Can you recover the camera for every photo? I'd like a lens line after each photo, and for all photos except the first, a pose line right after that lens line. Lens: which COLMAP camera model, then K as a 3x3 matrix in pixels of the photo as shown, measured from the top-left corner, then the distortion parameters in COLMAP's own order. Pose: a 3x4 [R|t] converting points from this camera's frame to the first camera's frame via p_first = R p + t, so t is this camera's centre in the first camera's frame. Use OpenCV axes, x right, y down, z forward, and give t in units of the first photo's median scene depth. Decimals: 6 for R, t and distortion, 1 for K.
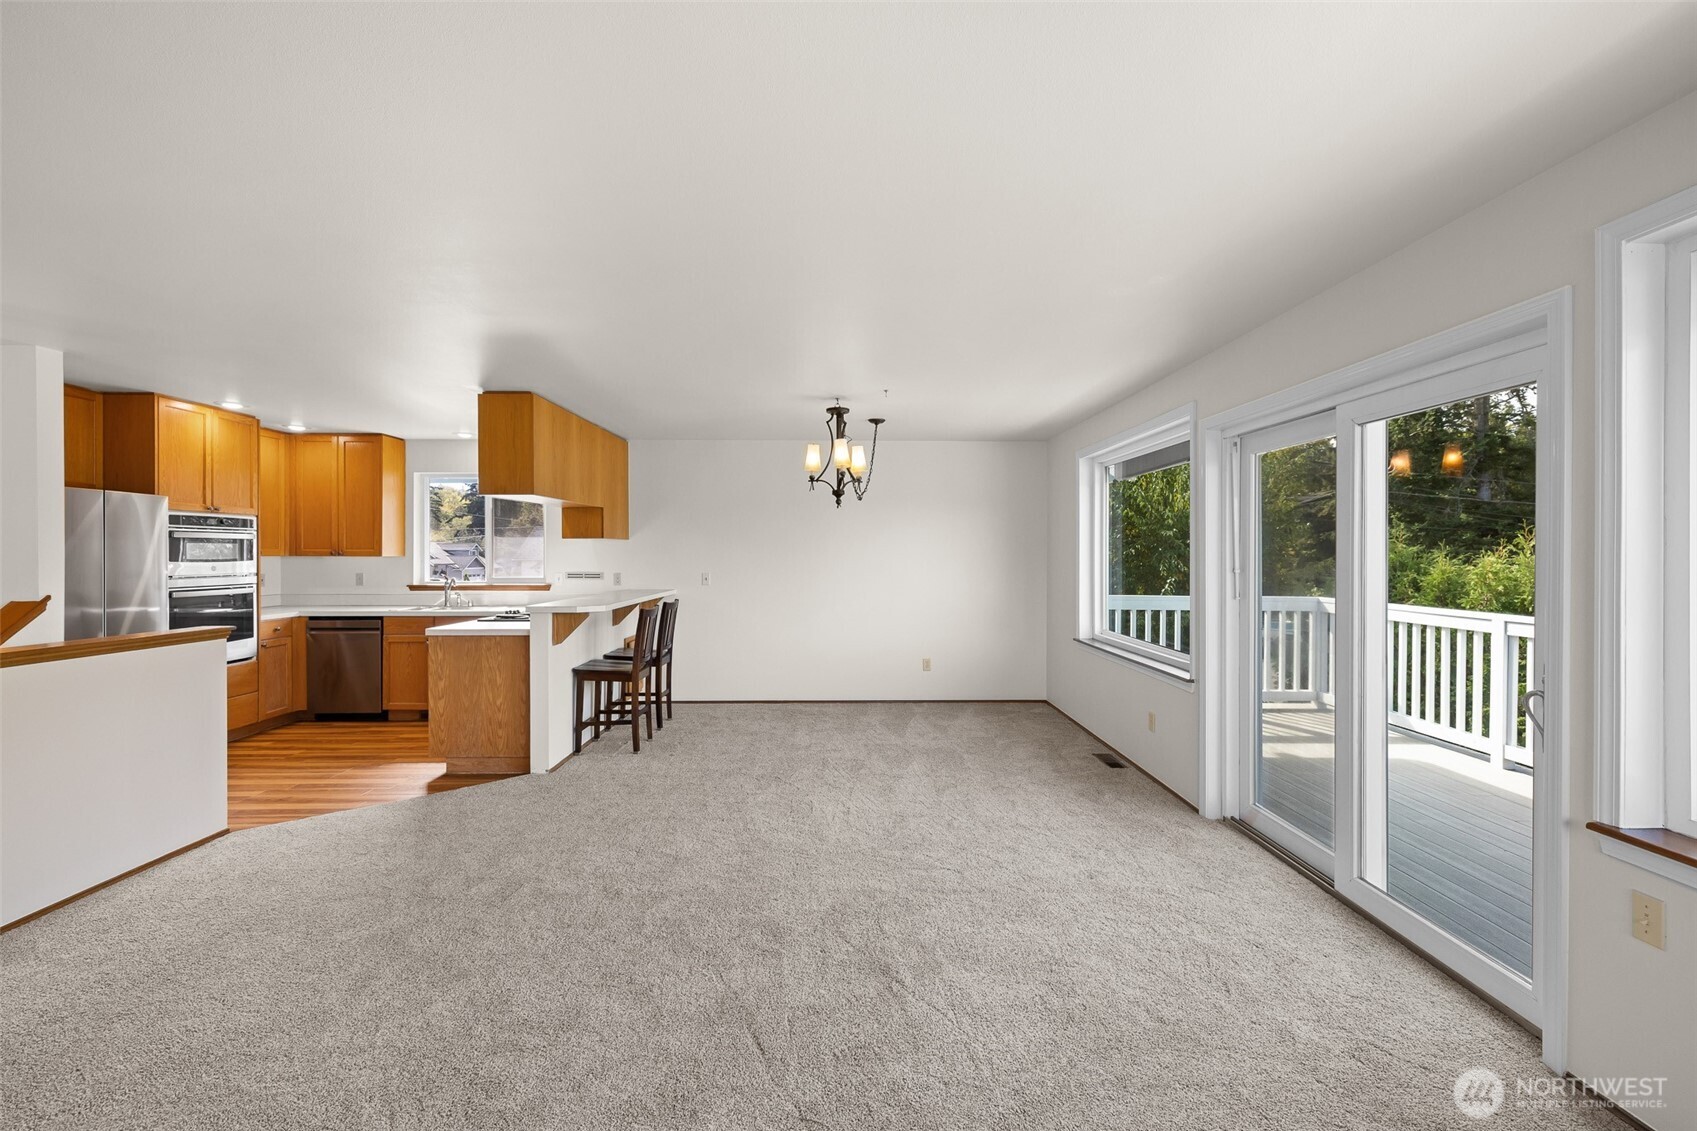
lens RADIAL K [[718.8, 0, 850.7], [0, 718.8, 558.9], [0, 0, 1]] dist [0.005179, -0.000974]
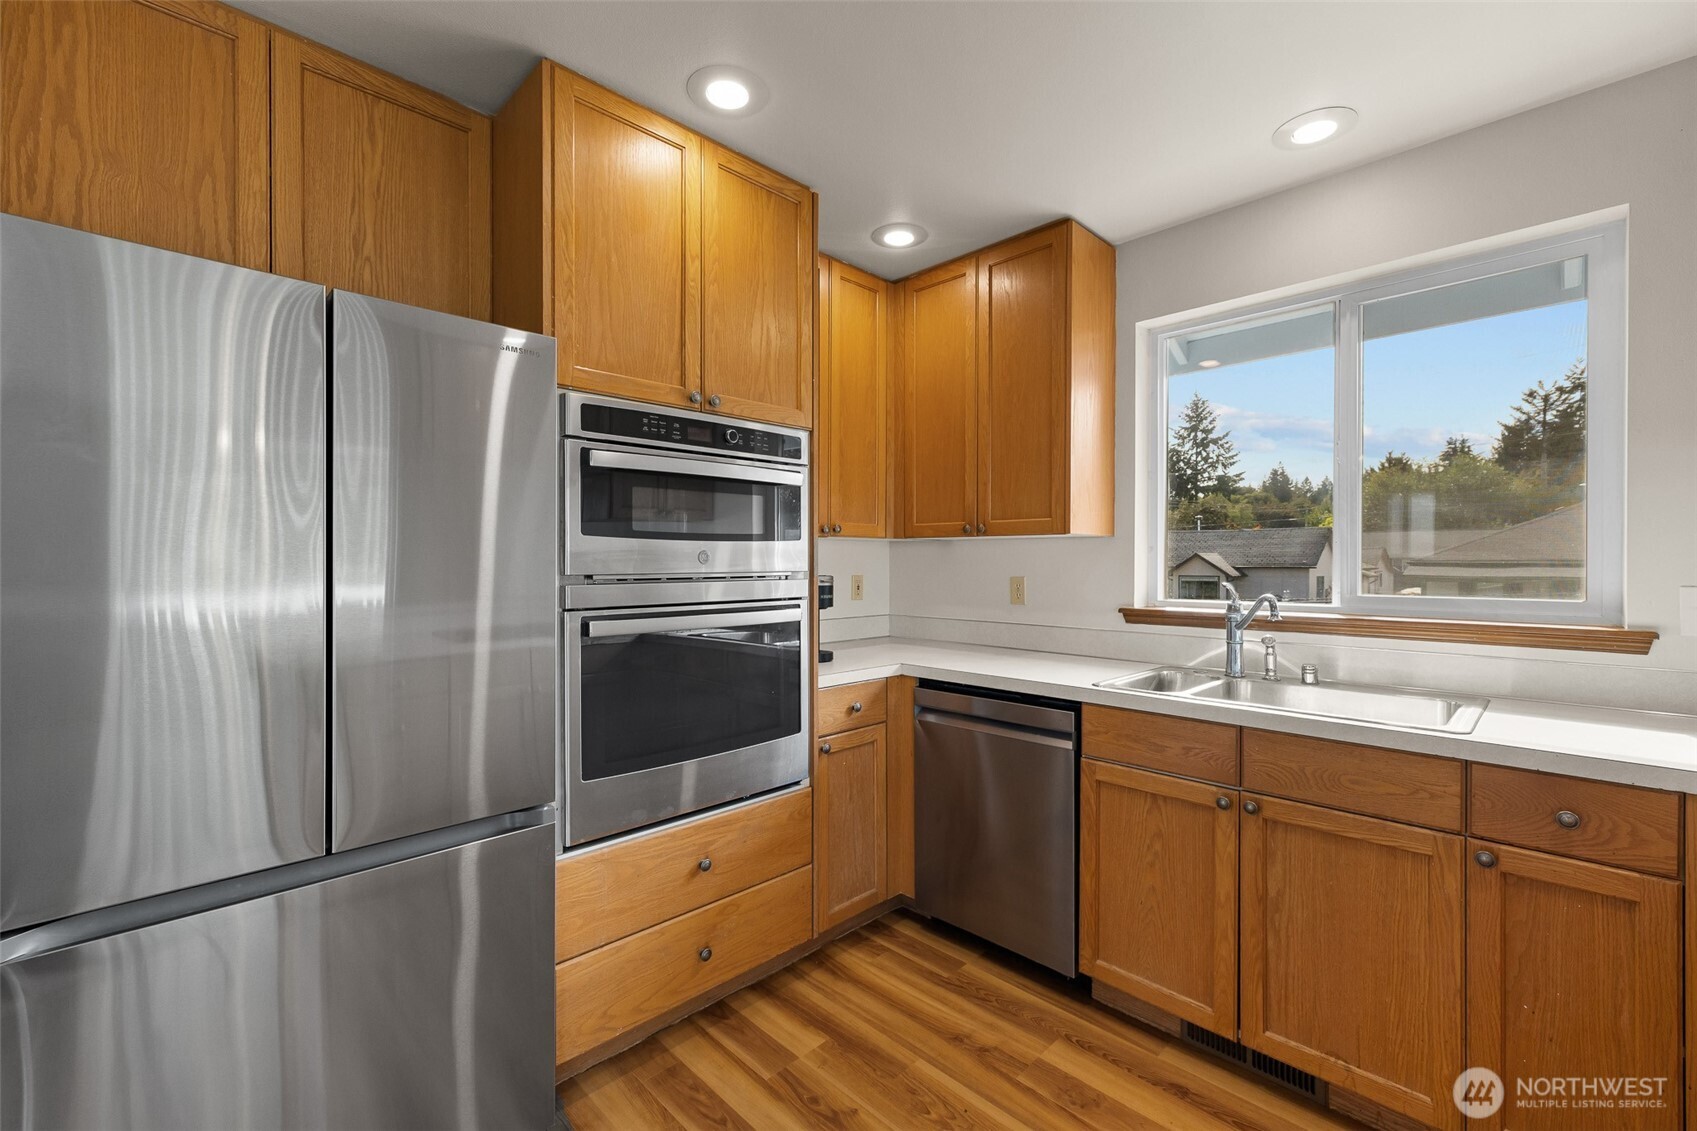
lens RADIAL K [[718.8, 0, 857.5], [0, 718.8, 563.4], [0, 0, 1]] dist [0.005179, -0.000974]
pose [[0.699361, 0.000343, -0.714768, -0.516795], [-0.003882, 0.999987, -0.003319, 0.015986], [0.714758, 0.005096, 0.699354, 0.737400]]
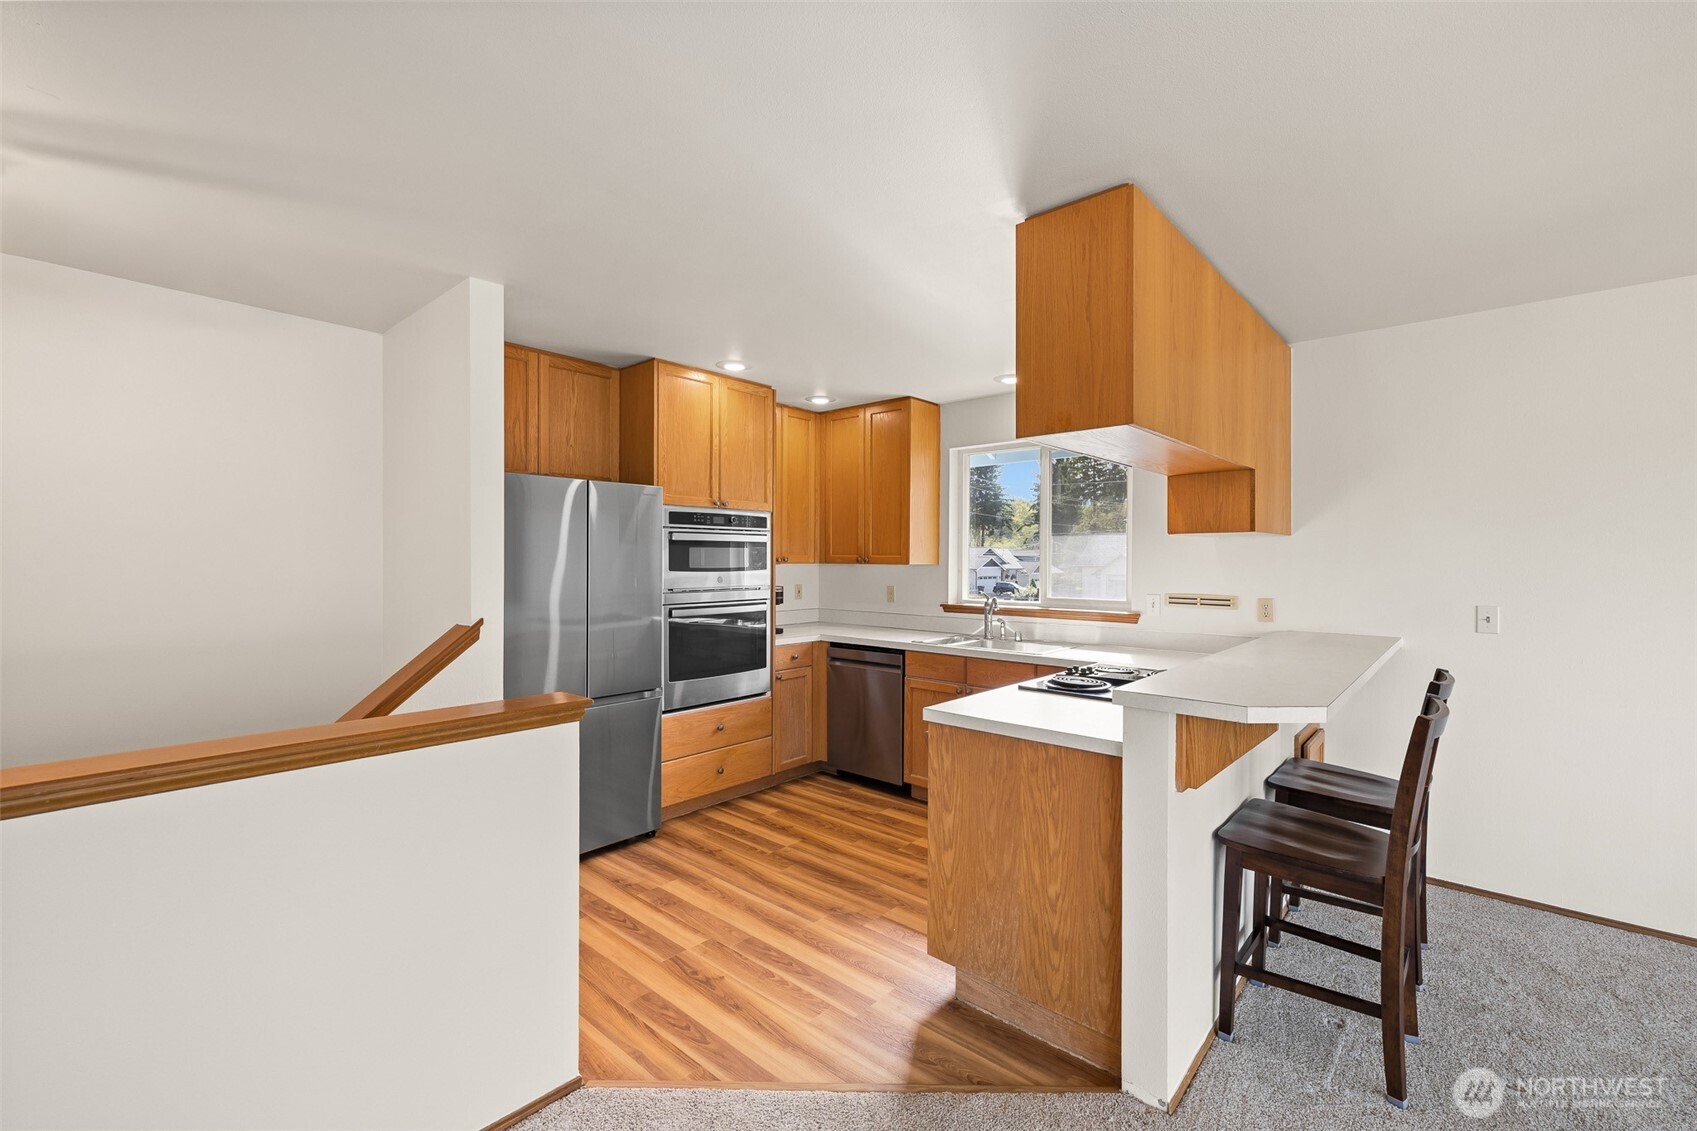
lens RADIAL K [[718.8, 0, 857.6], [0, 718.8, 563.5], [0, 0, 1]] dist [0.005179, -0.000974]
pose [[0.744459, 0.005863, -0.667642, -0.231202], [-0.006896, 0.999976, 0.001092, -0.005873], [0.667632, 0.003790, 0.744482, 0.480181]]
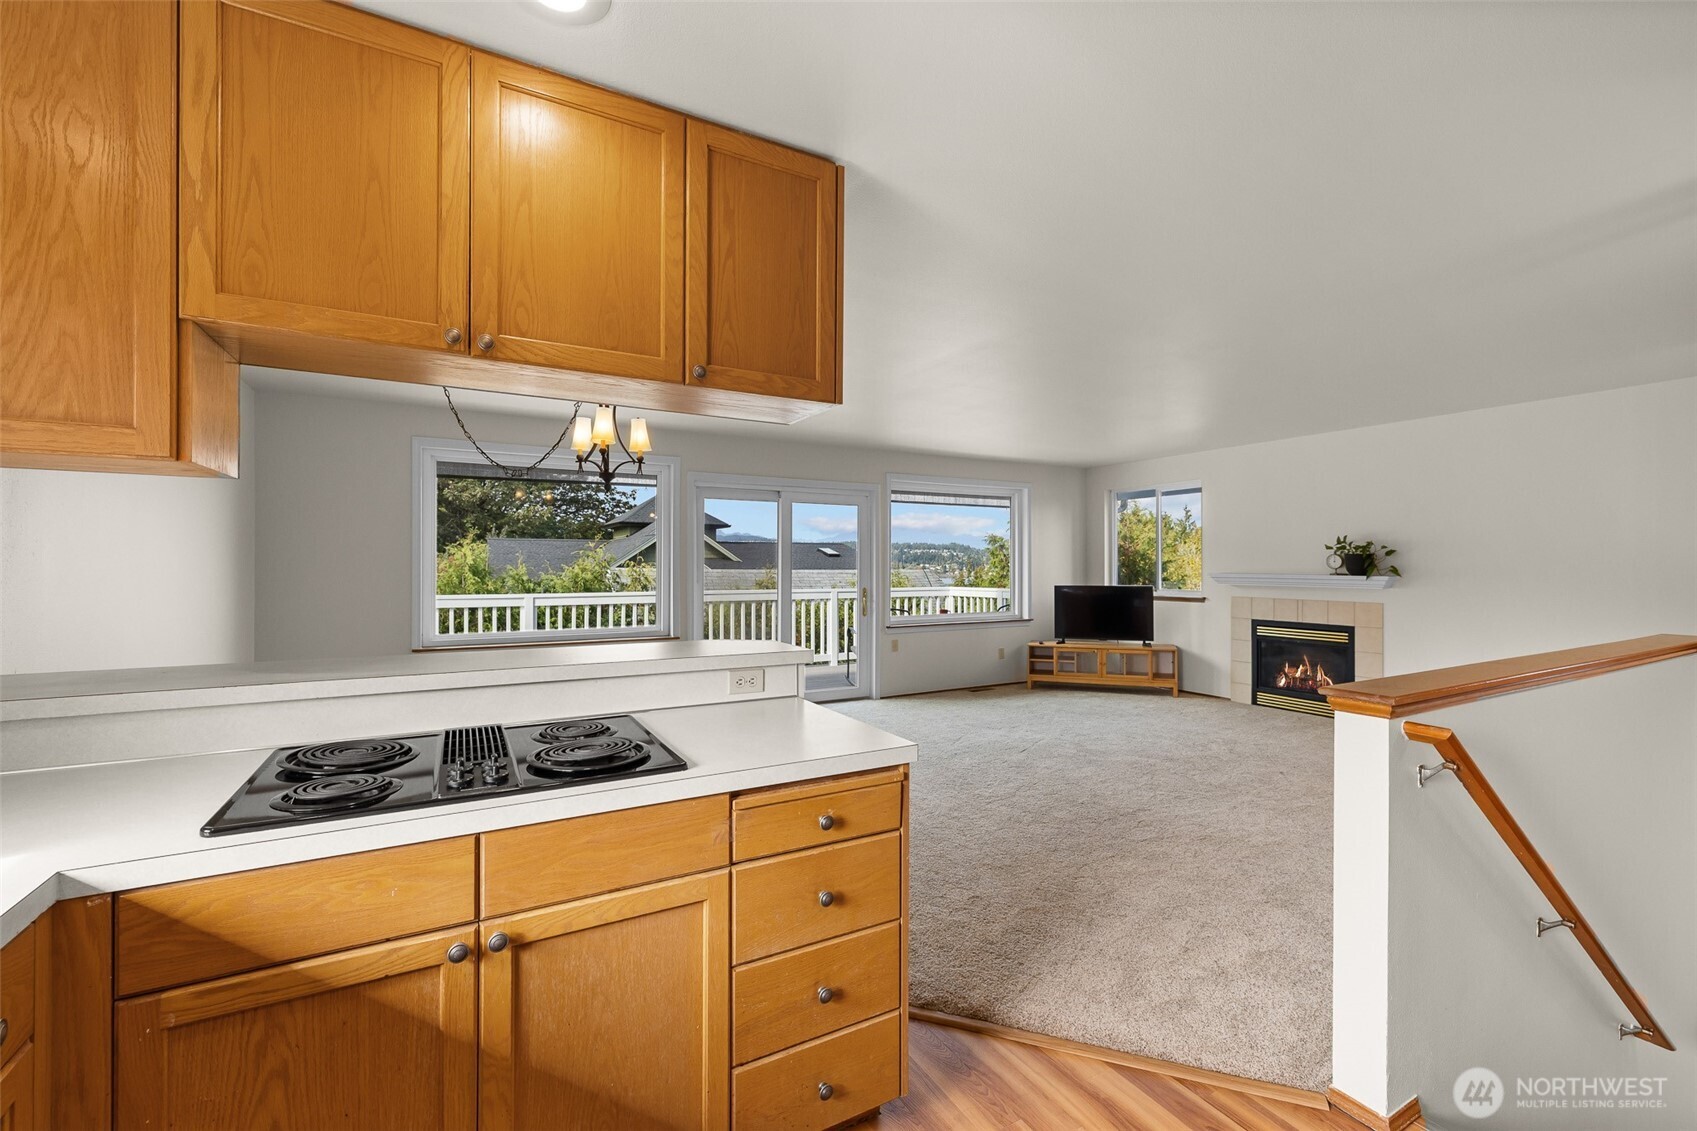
lens RADIAL K [[718.8, 0, 848.9], [0, 718.8, 560.2], [0, 0, 1]] dist [0.005179, -0.000974]
pose [[-0.480905, 0.000720, 0.876772, -0.742821], [0.001806, 0.999998, 0.000169, 0.002166], [-0.876771, 0.001665, -0.480905, 0.999380]]
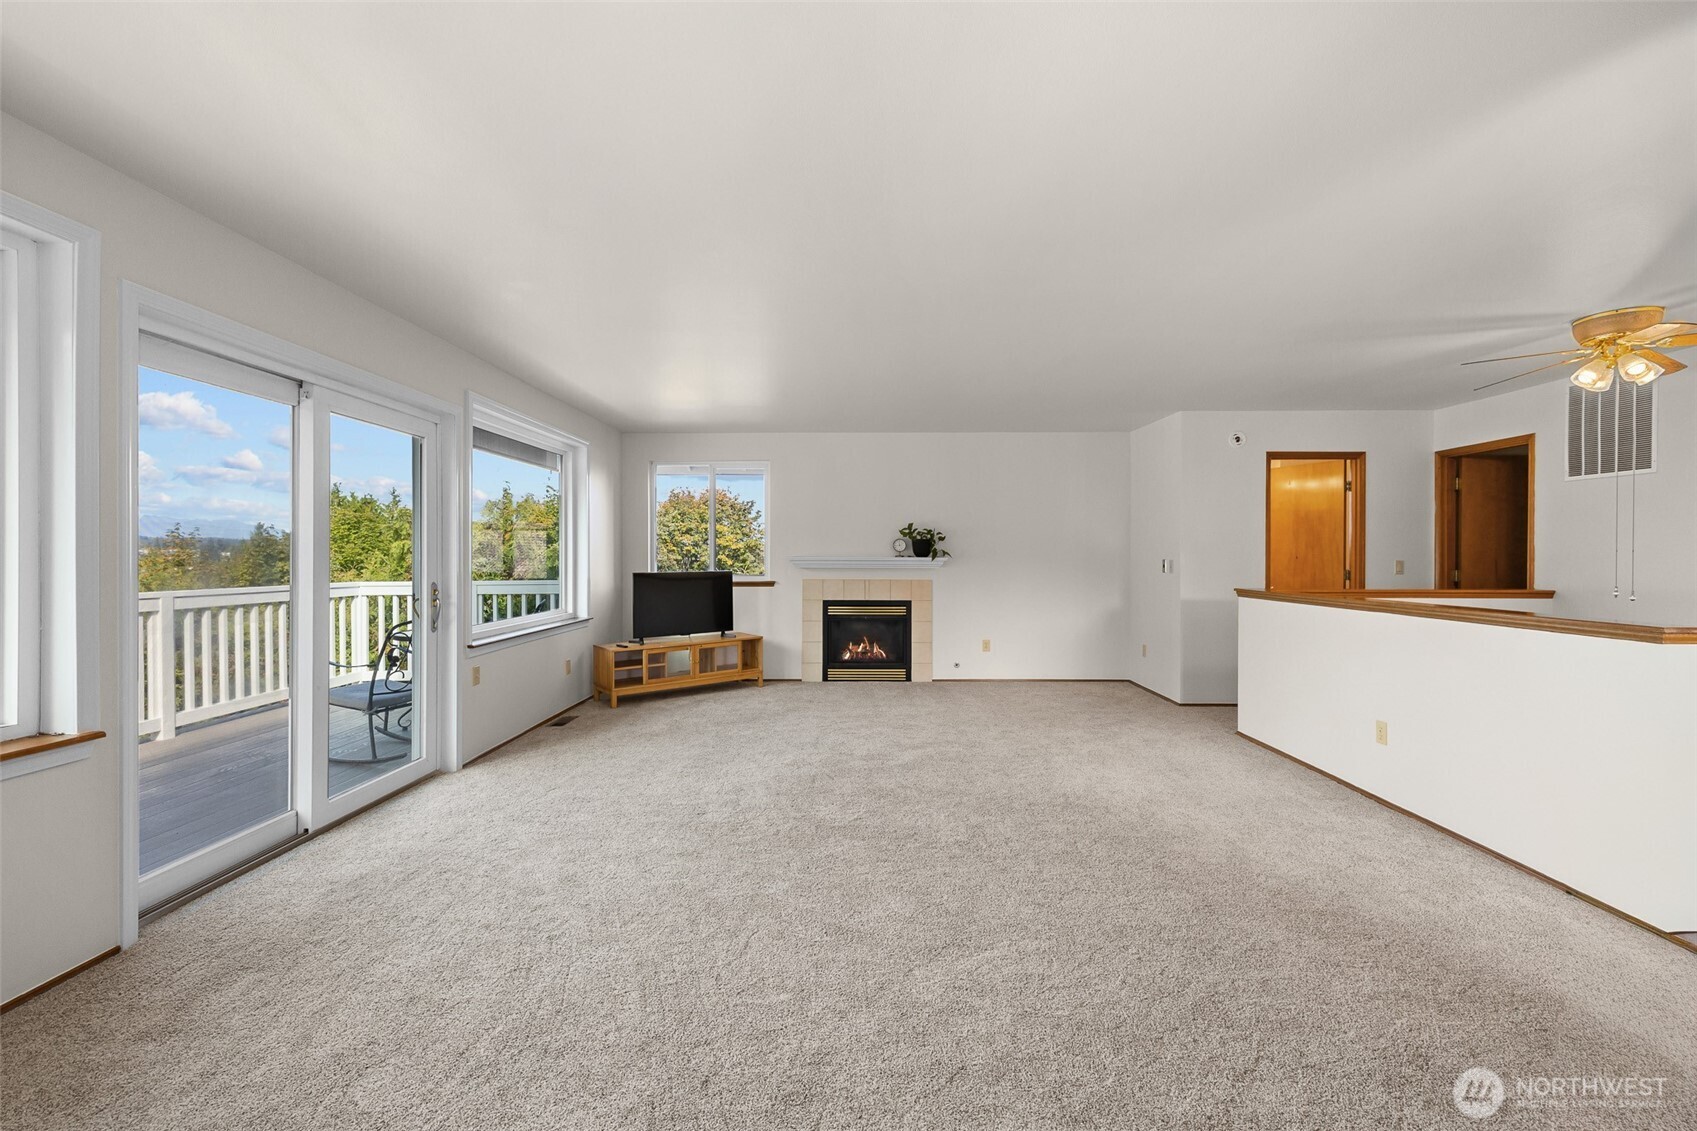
lens RADIAL K [[718.8, 0, 848.5], [0, 718.8, 558.8], [0, 0, 1]] dist [0.005179, -0.000974]
pose [[-0.999765, -0.004483, 0.021208, -0.080635], [-0.004299, 0.999953, 0.008716, 0.018421], [-0.021246, 0.008623, -0.999737, 1.087906]]
